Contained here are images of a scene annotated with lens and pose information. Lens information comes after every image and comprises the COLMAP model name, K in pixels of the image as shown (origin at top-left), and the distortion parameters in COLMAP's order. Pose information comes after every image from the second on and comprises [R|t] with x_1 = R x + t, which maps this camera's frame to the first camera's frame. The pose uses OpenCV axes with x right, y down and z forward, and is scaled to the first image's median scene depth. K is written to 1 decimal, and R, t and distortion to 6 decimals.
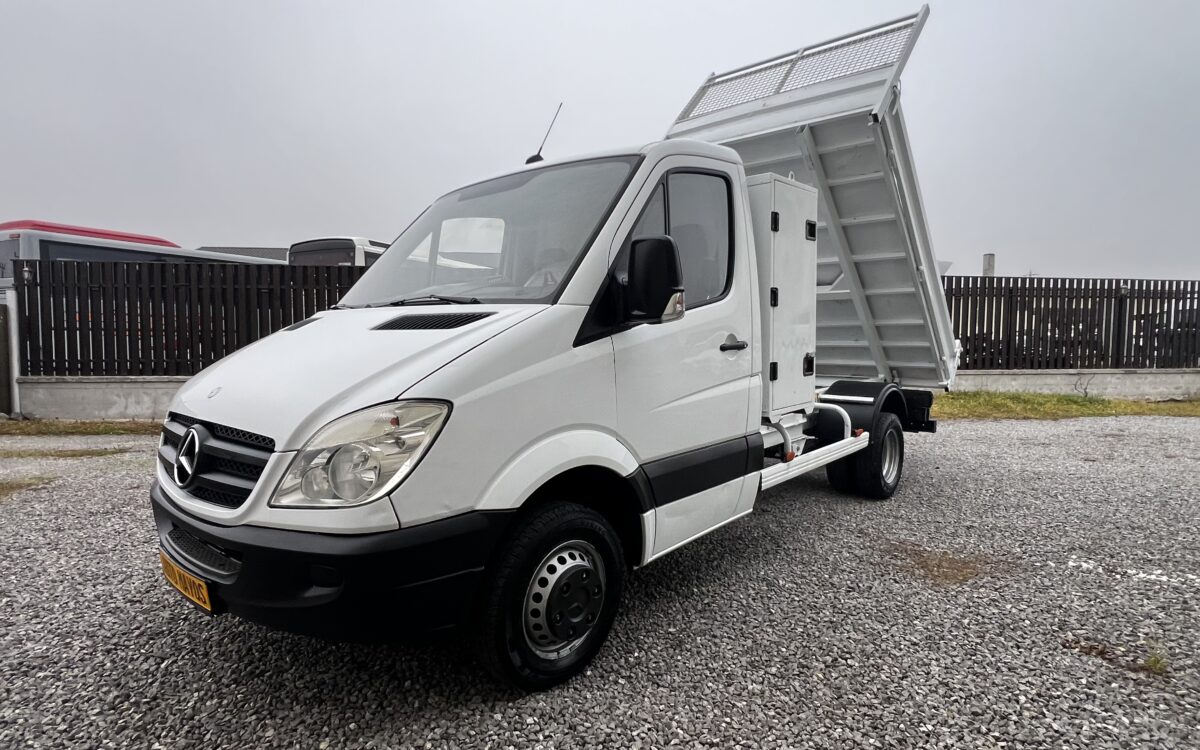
lens RADIAL K [[642.6, 0, 600.0], [0, 642.6, 375.0], [0, 0, 1]] dist [-0.000768, -0.000771]
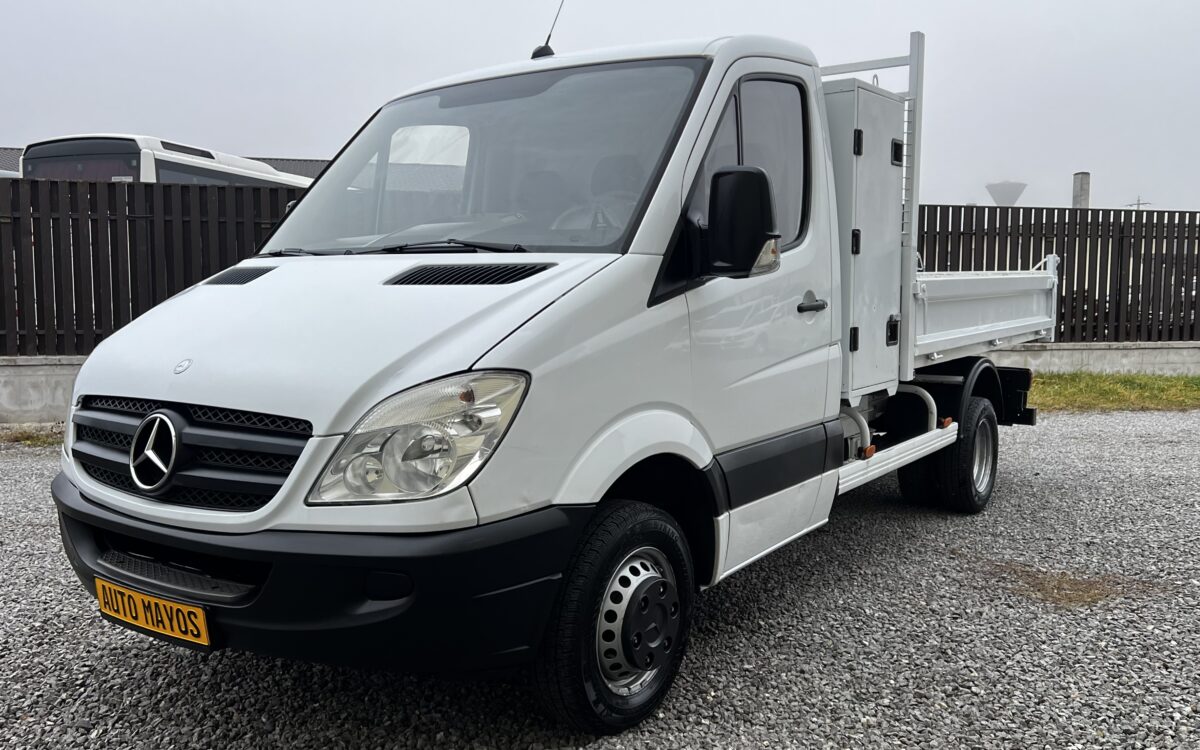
lens RADIAL K [[1010.0, 0, 606.6], [0, 1010.0, 380.3], [0, 0, 1]] dist [0.077441, -0.087396]
pose [[0.993587, -0.009809, 0.112641, -0.185297], [0.007218, 0.999700, 0.023384, 0.014782], [-0.112837, -0.022421, 0.993361, -0.198141]]
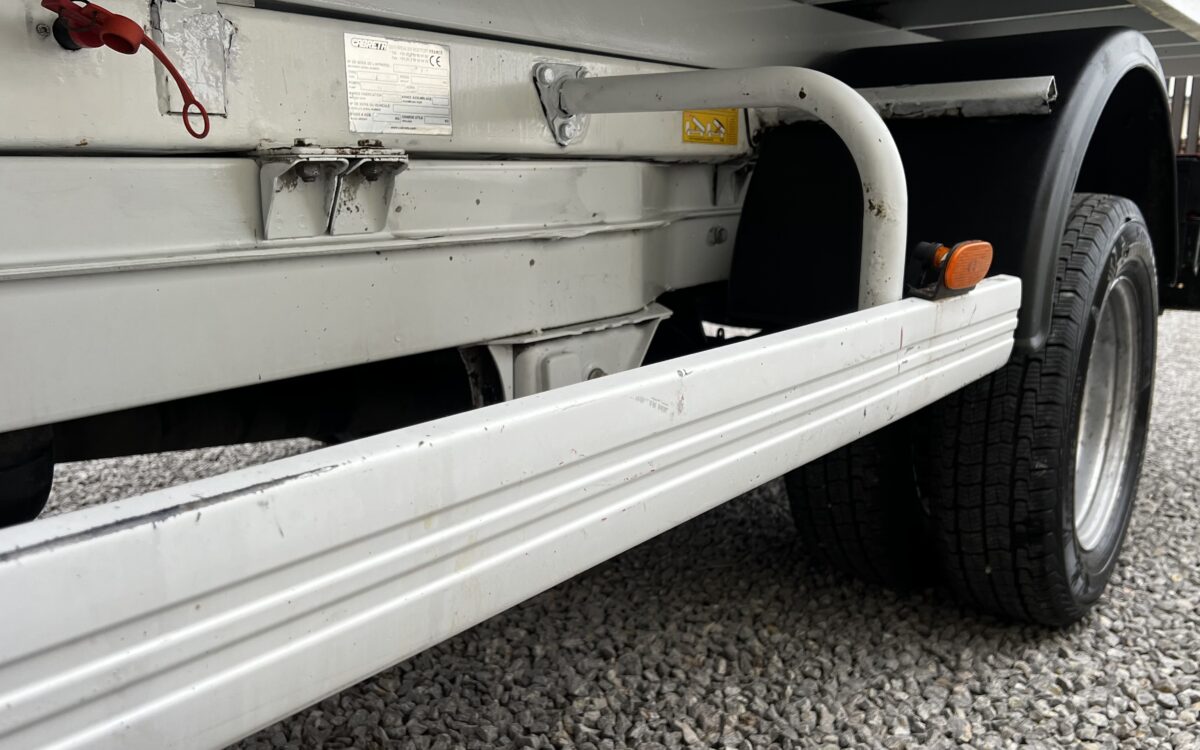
lens RADIAL K [[1010.0, 0, 606.6], [0, 1010.0, 380.3], [0, 0, 1]] dist [0.077441, -0.087396]
pose [[0.997718, -0.007125, 0.067138, 0.468507], [-0.001088, 0.992590, 0.121509, 0.130962], [-0.067506, -0.121305, 0.990317, 1.178571]]
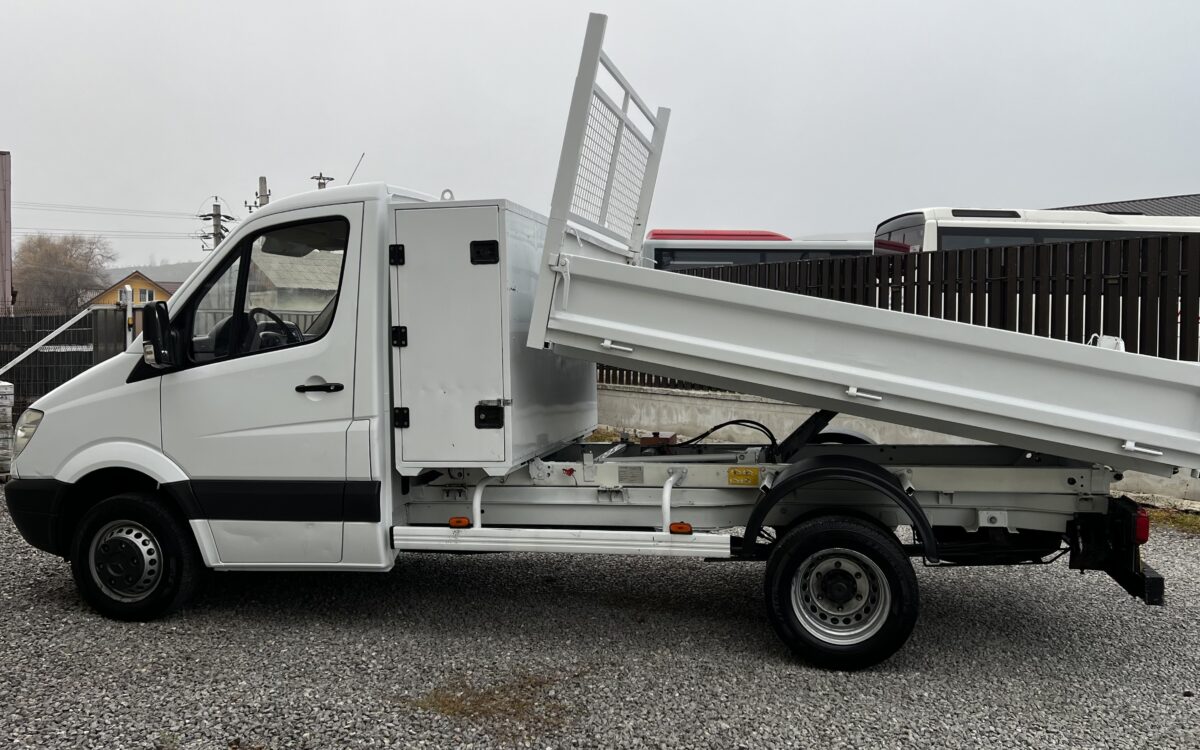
lens RADIAL K [[984.3, 0, 600.0], [0, 984.3, 375.0], [0, 0, 1]] dist [0.129890, -0.214009]
pose [[0.495954, 0.039961, -0.867429, 1.871664], [-0.054628, 0.998398, 0.014760, -0.117699], [0.866629, 0.040066, 0.497342, 0.631072]]
